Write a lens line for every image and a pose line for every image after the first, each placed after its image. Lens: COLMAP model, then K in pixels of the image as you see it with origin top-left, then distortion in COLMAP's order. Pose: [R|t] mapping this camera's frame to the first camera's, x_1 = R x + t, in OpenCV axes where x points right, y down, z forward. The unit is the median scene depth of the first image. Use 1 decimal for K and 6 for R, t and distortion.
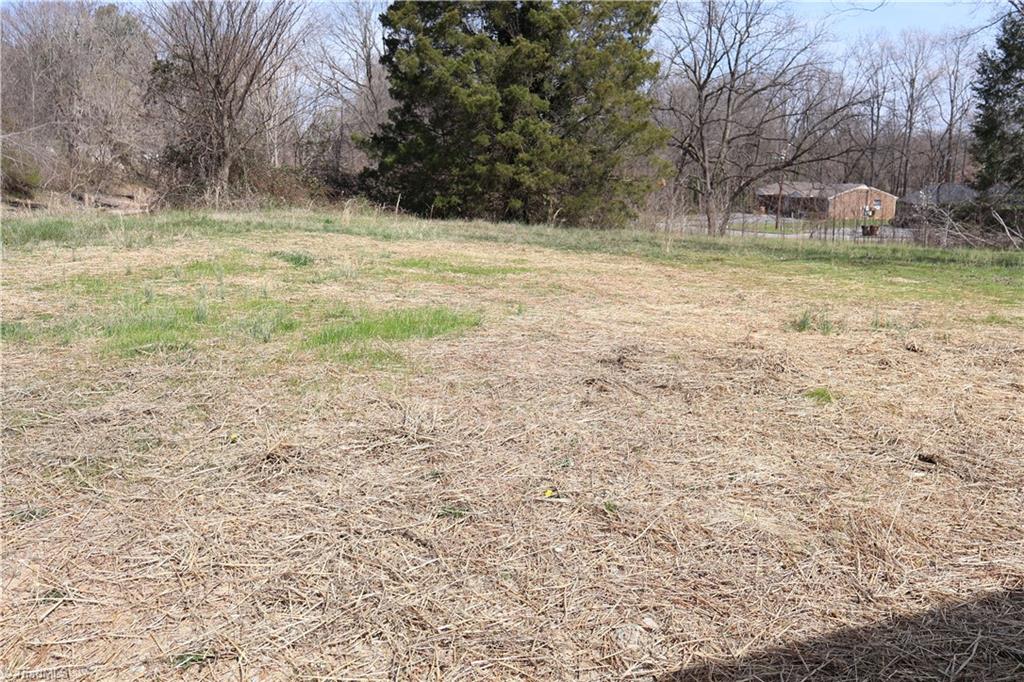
lens RADIAL K [[1012.4, 0, 512.0], [0, 1012.4, 341.0], [0, 0, 1]] dist [-0.009230, 0.002789]
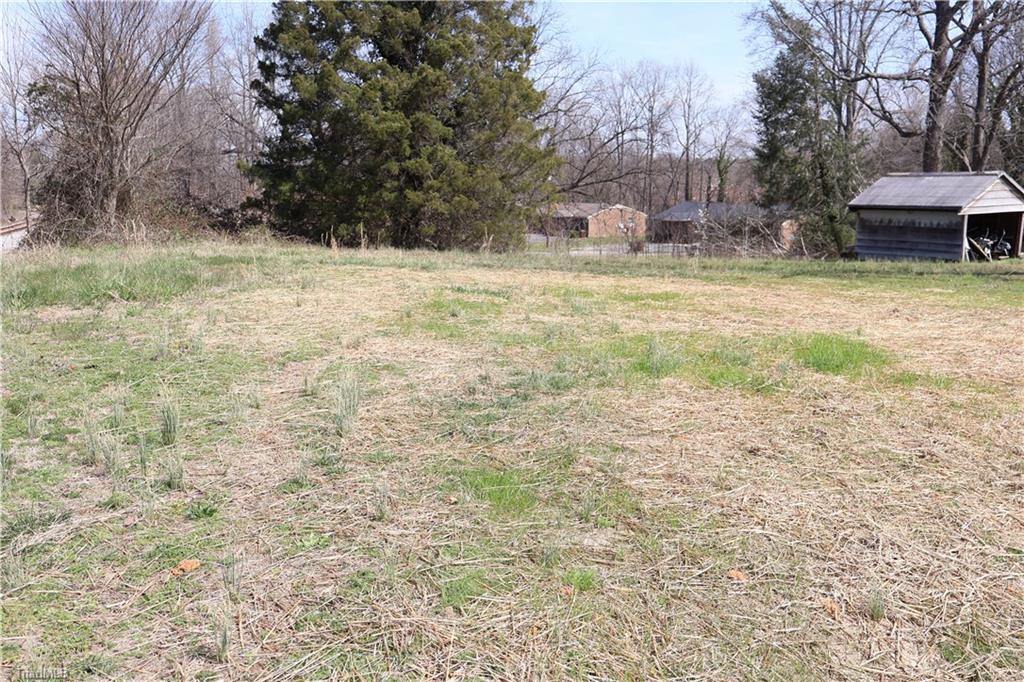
lens RADIAL K [[1012.4, 0, 512.0], [0, 1012.4, 341.0], [0, 0, 1]] dist [-0.009230, 0.002789]
pose [[0.958159, -0.053831, 0.281130, -0.186824], [0.059639, 0.998146, -0.012138, -0.008615], [-0.279956, 0.028397, 0.959593, 0.018554]]
